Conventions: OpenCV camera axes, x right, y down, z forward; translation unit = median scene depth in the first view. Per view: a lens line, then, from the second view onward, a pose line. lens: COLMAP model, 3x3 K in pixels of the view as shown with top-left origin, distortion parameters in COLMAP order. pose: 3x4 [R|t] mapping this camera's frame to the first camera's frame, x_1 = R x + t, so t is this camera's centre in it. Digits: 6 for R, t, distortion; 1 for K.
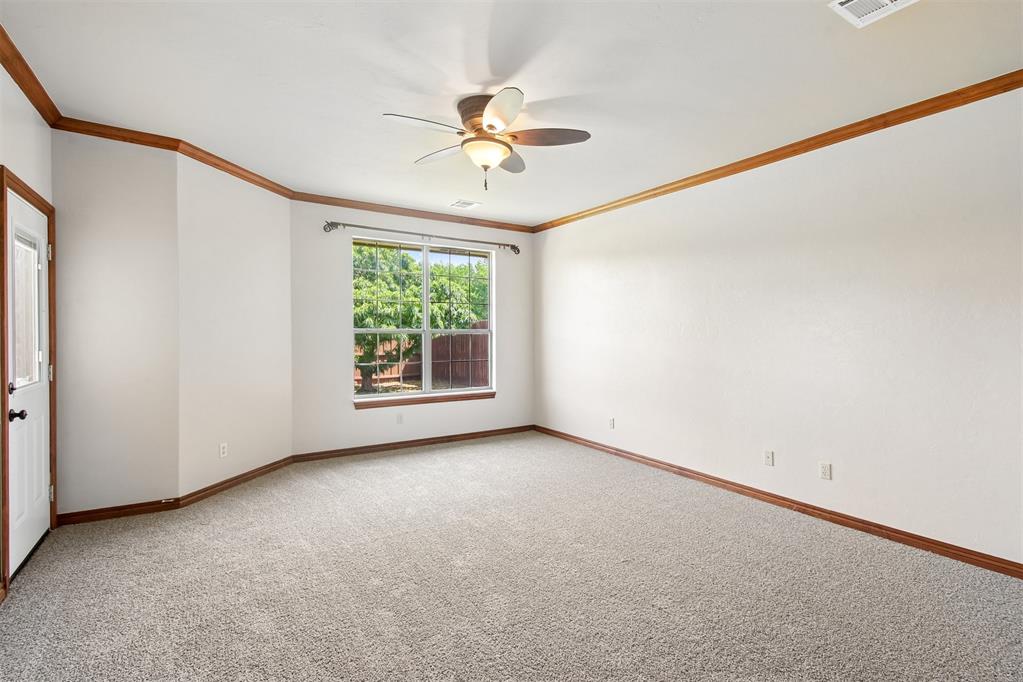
lens RADIAL K [[484.3, 0, 512.3], [0, 484.3, 320.1], [0, 0, 1]] dist [0.020720, -0.000331]
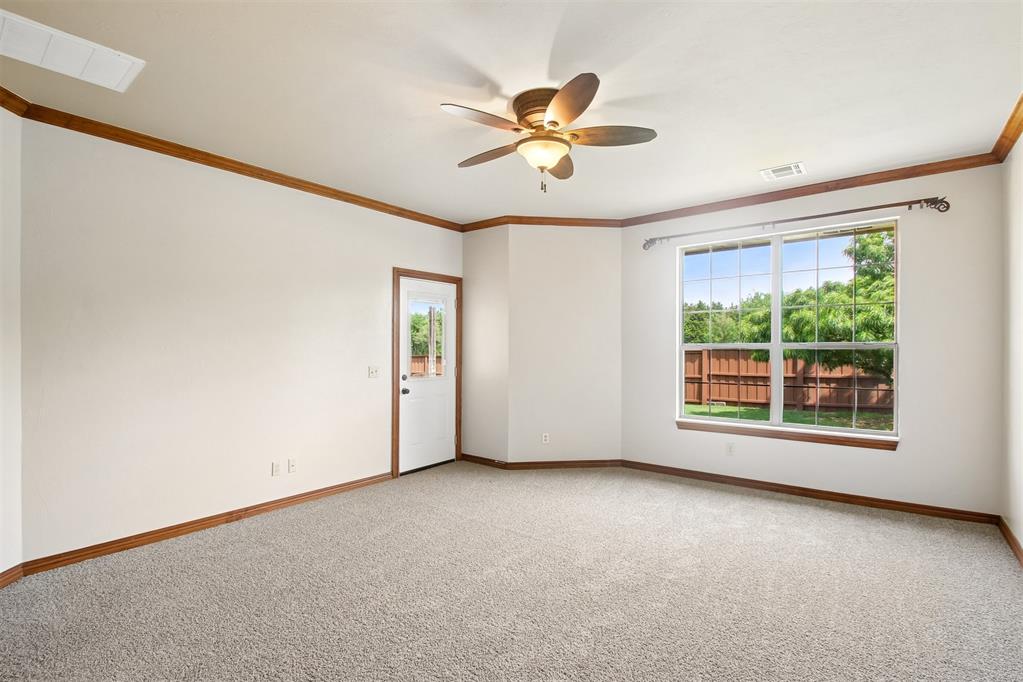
lens RADIAL K [[476.3, 0, 498.8], [0, 476.3, 342.6], [0, 0, 1]] dist [-0.003854, -0.000681]
pose [[0.313880, -0.016173, -0.949325, 0.545289], [0.028966, 0.999553, -0.007451, 0.013822], [0.949021, -0.025160, 0.314208, 0.450910]]
